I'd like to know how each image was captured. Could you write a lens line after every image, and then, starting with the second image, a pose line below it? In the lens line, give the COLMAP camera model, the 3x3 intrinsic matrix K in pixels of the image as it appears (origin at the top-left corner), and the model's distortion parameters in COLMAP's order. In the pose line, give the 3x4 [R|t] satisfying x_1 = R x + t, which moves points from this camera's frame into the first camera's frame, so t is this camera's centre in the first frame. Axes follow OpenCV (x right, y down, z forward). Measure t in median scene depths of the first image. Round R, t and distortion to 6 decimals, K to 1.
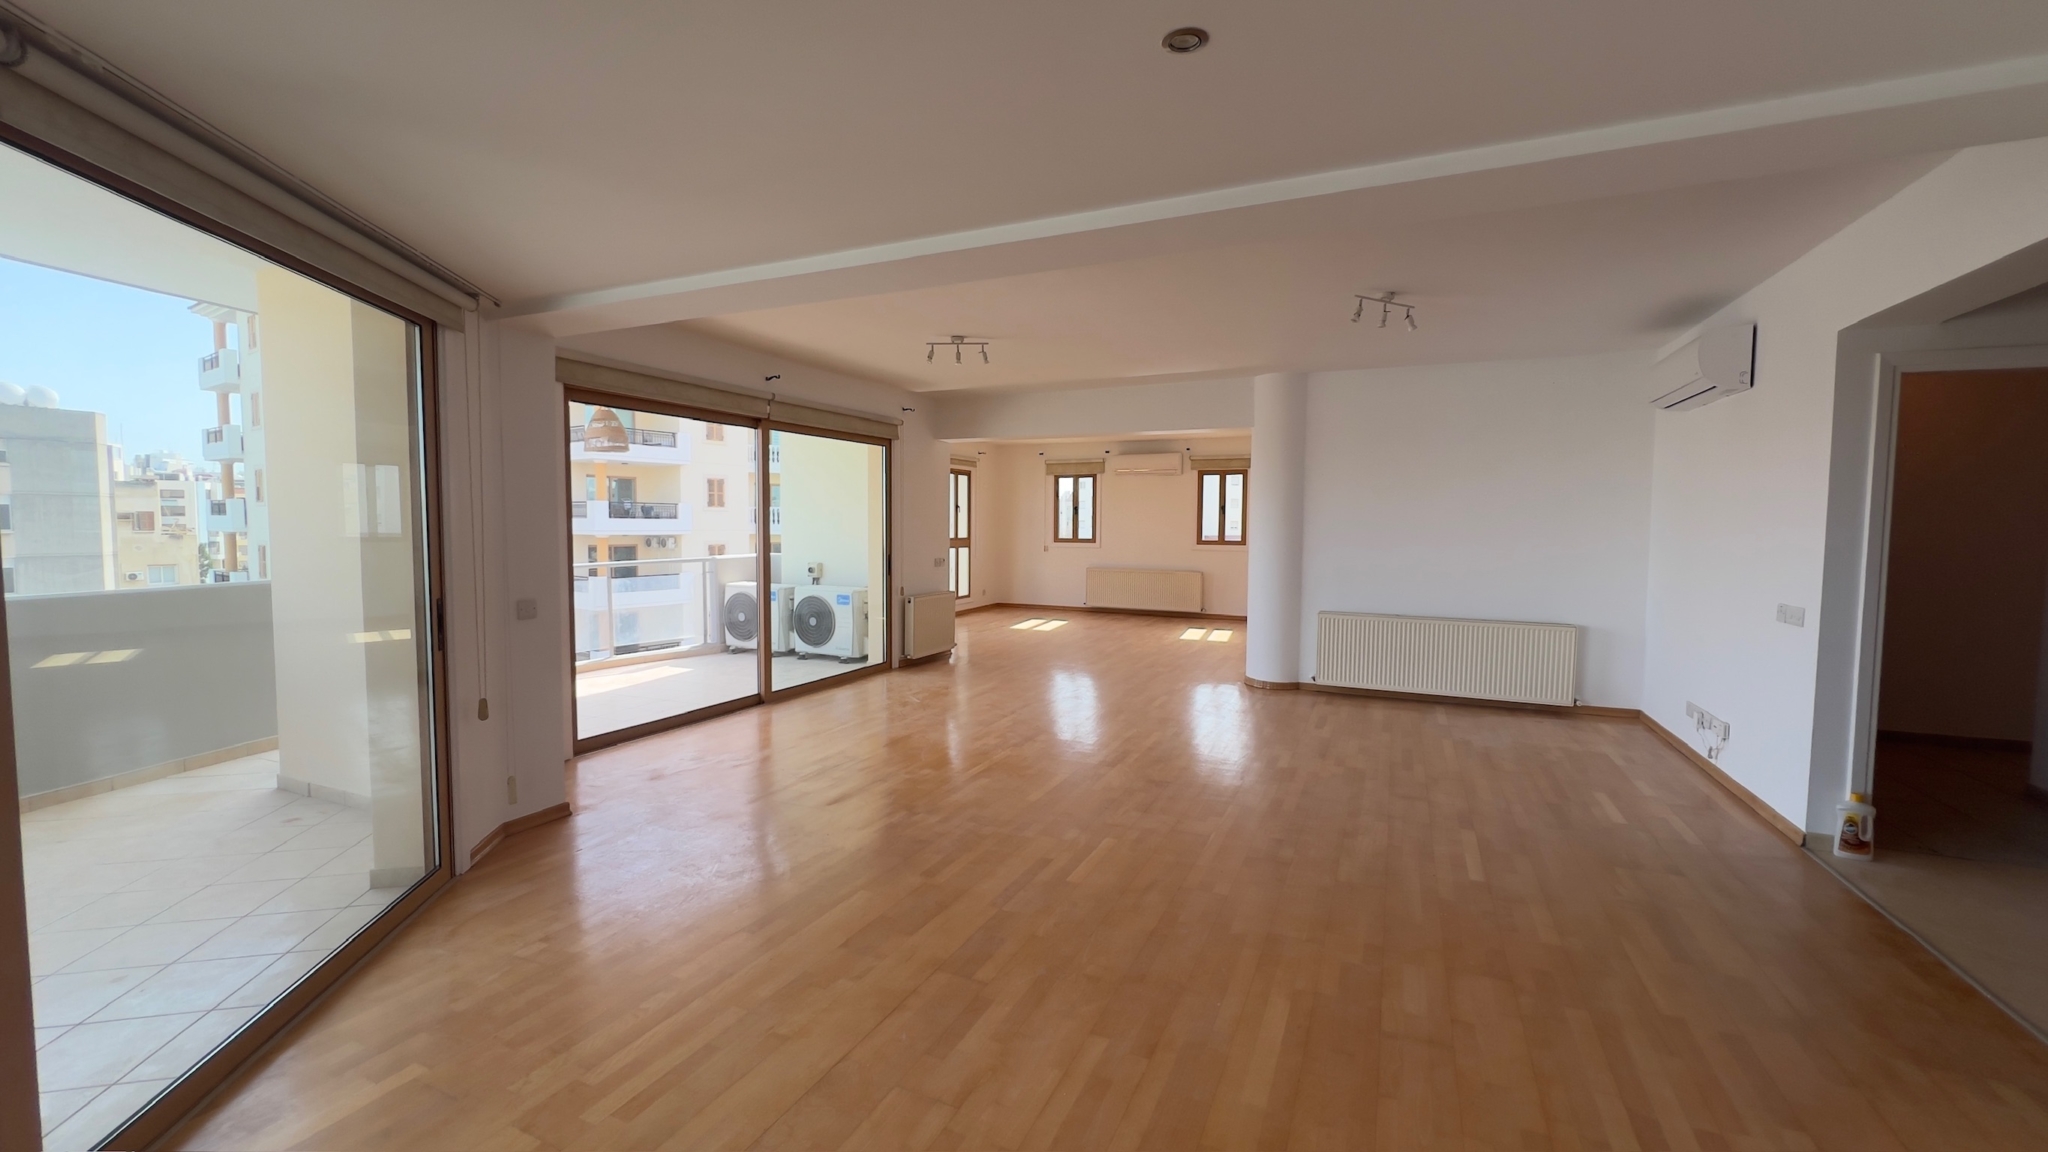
lens RADIAL K [[821.4, 0, 1024.0], [0, 821.4, 569.9], [0, 0, 1]] dist [-0.002682, -0.000189]
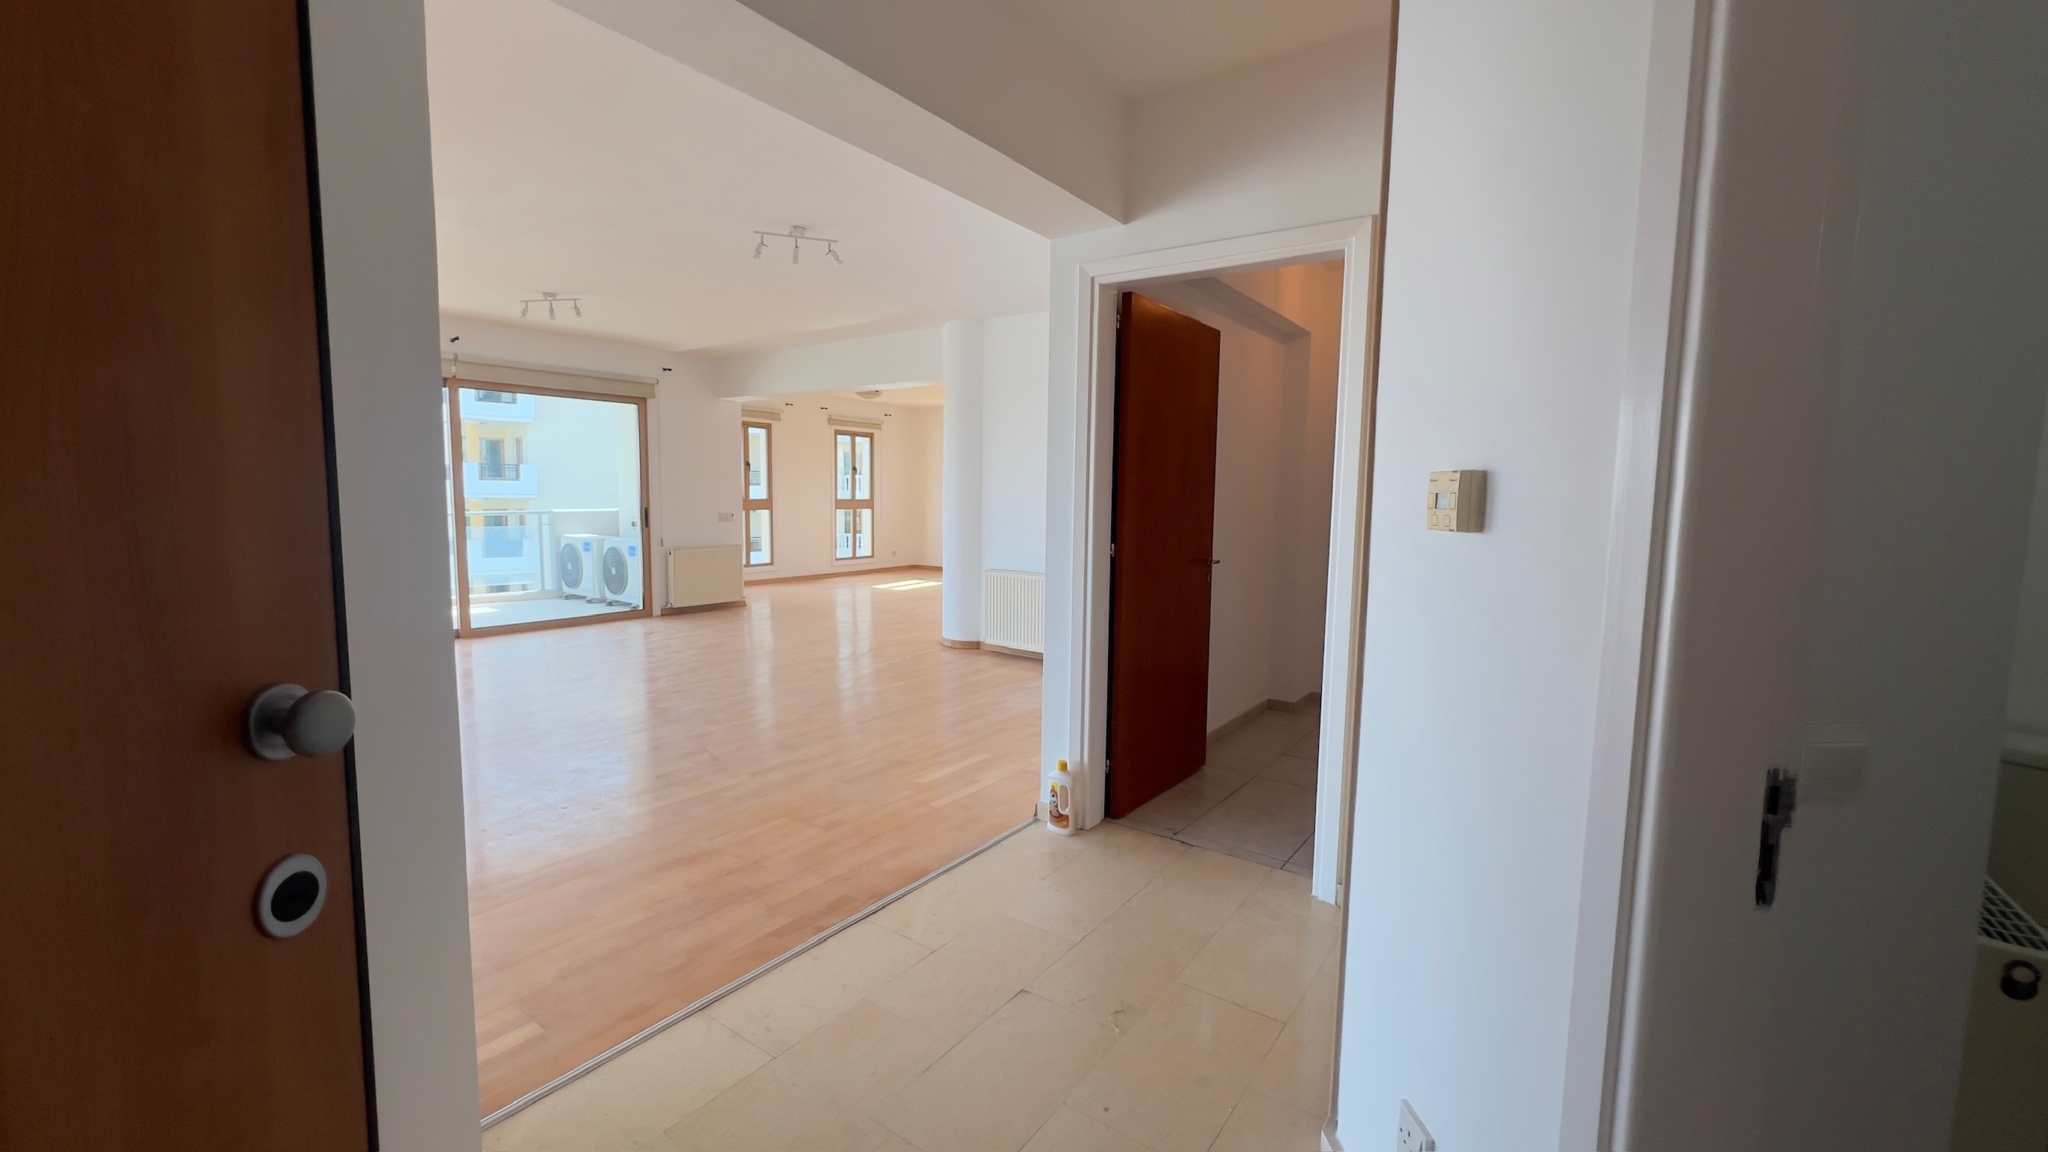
lens RADIAL K [[820.9, 0, 1018.5], [0, 820.9, 571.2], [0, 0, 1]] dist [-0.001394, -0.000295]
pose [[0.981707, 0.026110, -0.188600, 0.538656], [-0.019463, 0.999125, 0.037009, 0.015501], [0.189402, -0.032661, 0.981356, 0.054235]]
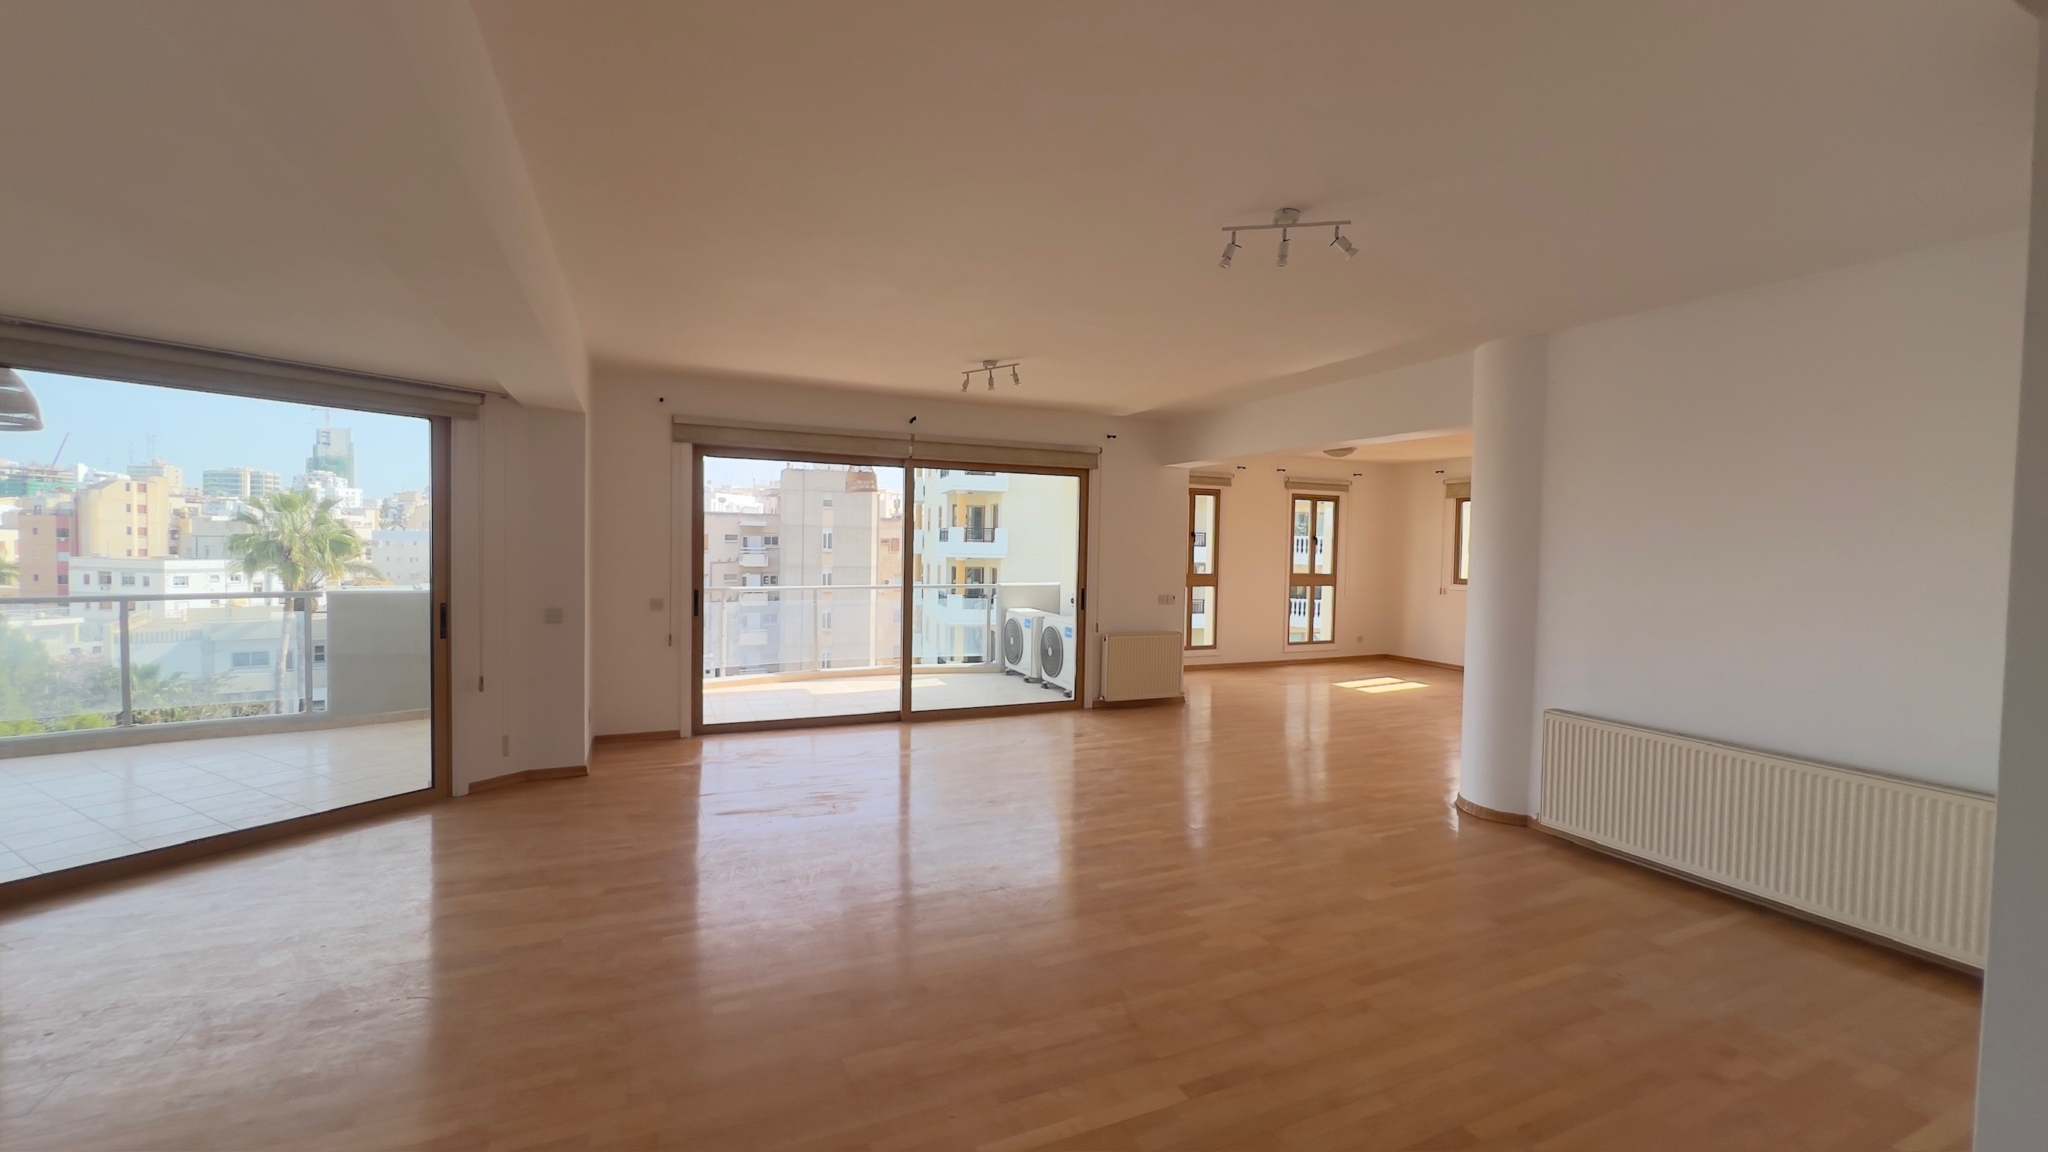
lens RADIAL K [[820.9, 0, 1018.5], [0, 820.9, 571.2], [0, 0, 1]] dist [-0.001394, -0.000295]
pose [[0.755552, 0.030889, -0.654360, 0.430137], [-0.052712, 0.998515, -0.013729, -0.023195], [0.652964, 0.044866, 0.756059, 0.238294]]
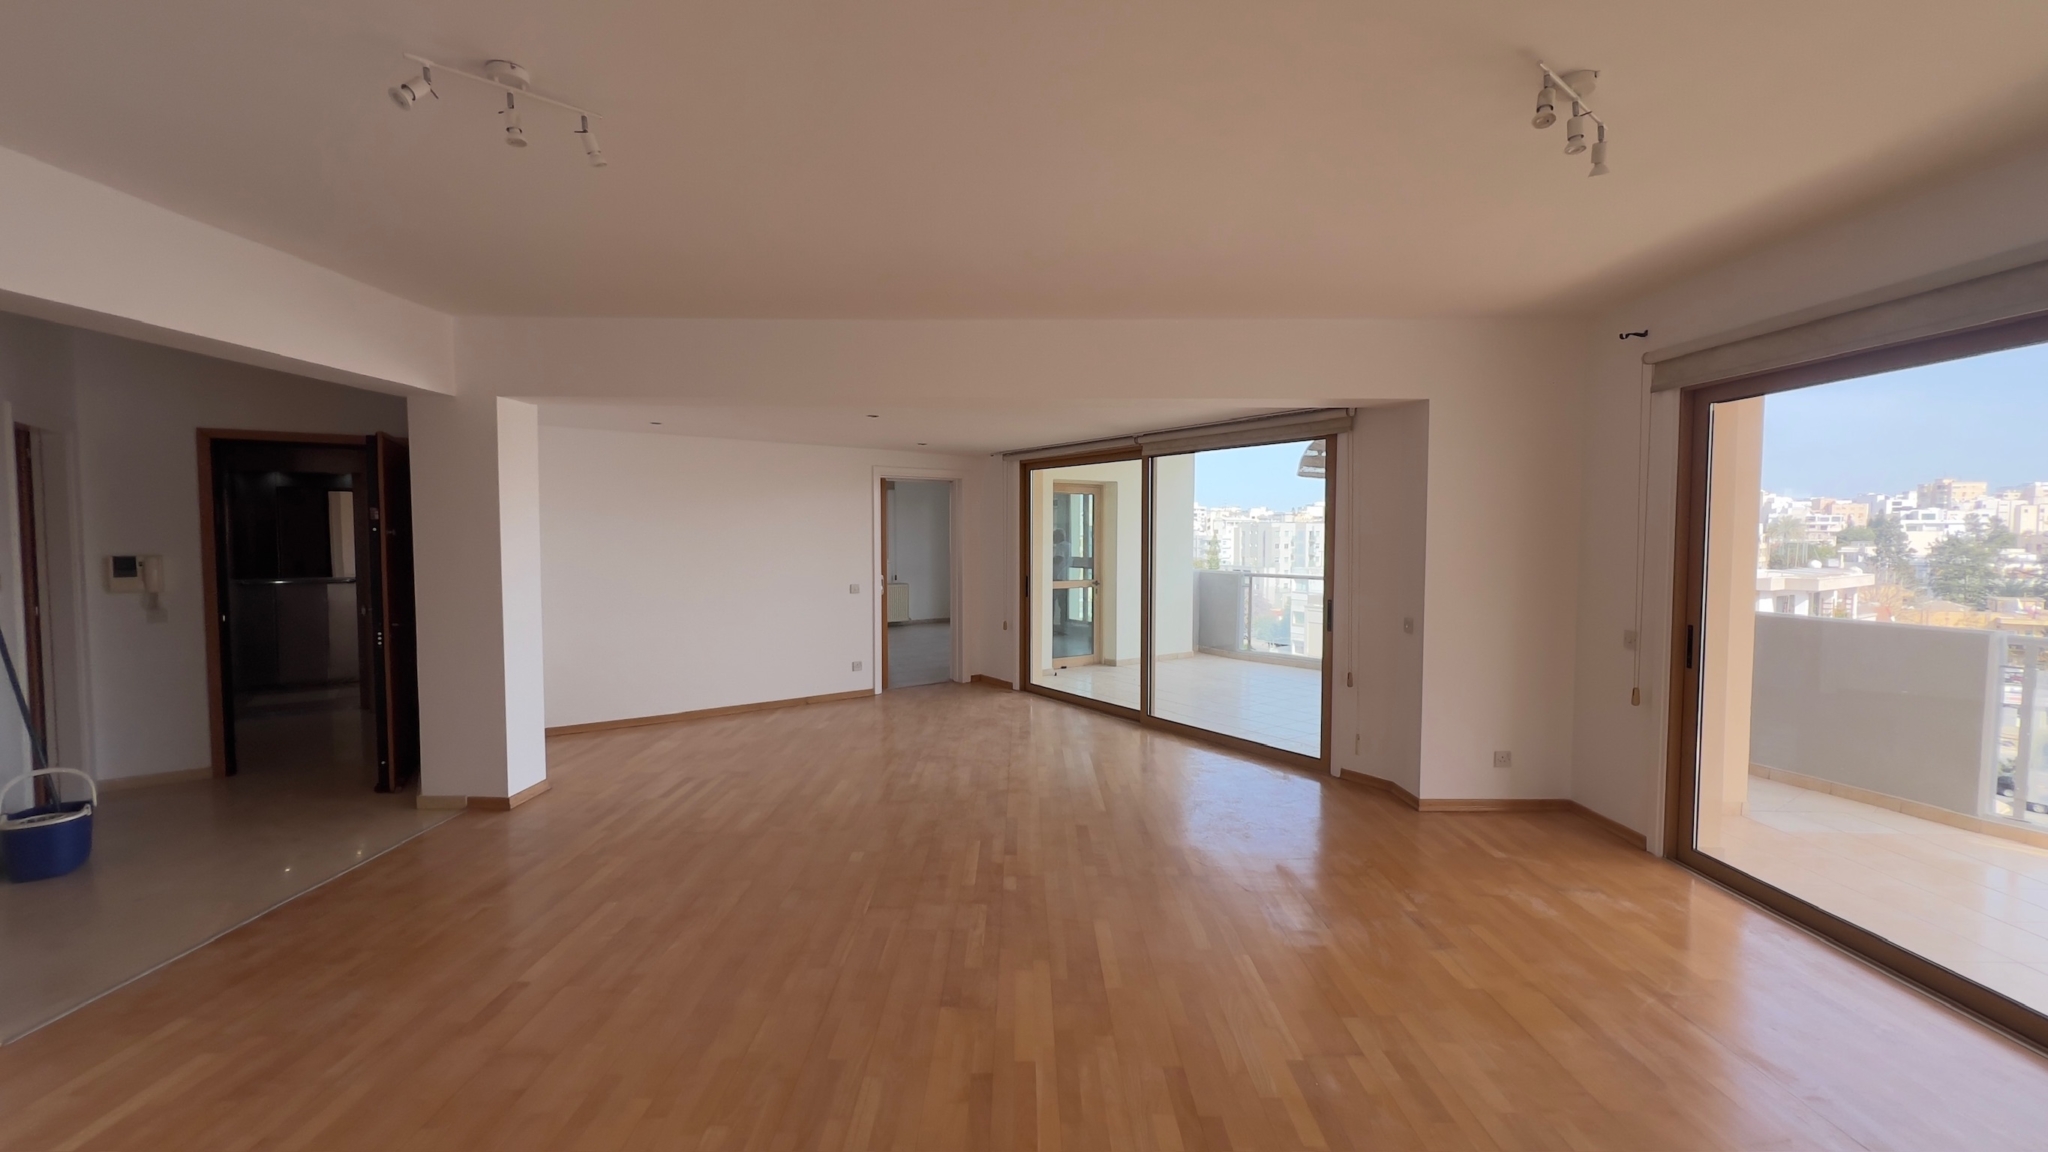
lens RADIAL K [[814.4, 0, 1030.7], [0, 814.4, 574.2], [0, 0, 1]] dist [-0.002056, -0.000366]
pose [[-0.906086, 0.013815, -0.422869, 0.224573], [-0.029439, 0.994986, 0.095586, -0.067183], [0.422069, 0.099058, -0.901136, 0.942905]]
